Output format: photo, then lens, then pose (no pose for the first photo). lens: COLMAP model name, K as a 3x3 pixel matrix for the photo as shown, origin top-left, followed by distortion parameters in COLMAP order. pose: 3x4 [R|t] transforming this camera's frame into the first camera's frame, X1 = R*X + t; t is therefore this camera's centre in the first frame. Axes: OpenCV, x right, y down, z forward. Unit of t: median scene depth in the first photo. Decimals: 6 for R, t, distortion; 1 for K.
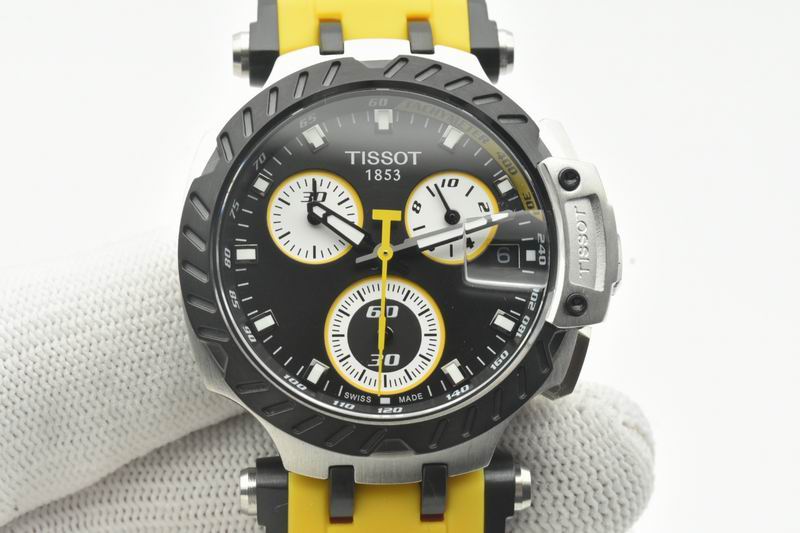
lens RADIAL K [[2133.7, 0, 340.1], [0, 2133.7, 266.4], [0, 0, 1]] dist [0.181119, 0.000000]
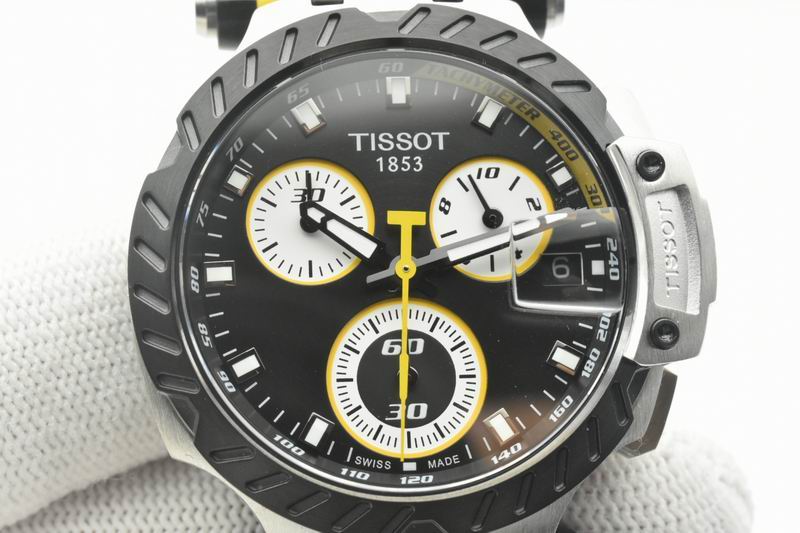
lens RADIAL K [[2133.7, 0, 359.3], [0, 2133.7, 259.1], [0, 0, 1]] dist [0.181119, 0.000000]
pose [[0.999395, -0.020560, 0.028064, -0.015961], [0.020134, 0.999679, 0.015371, -0.021409], [-0.028371, -0.014797, 0.999488, 0.250777]]
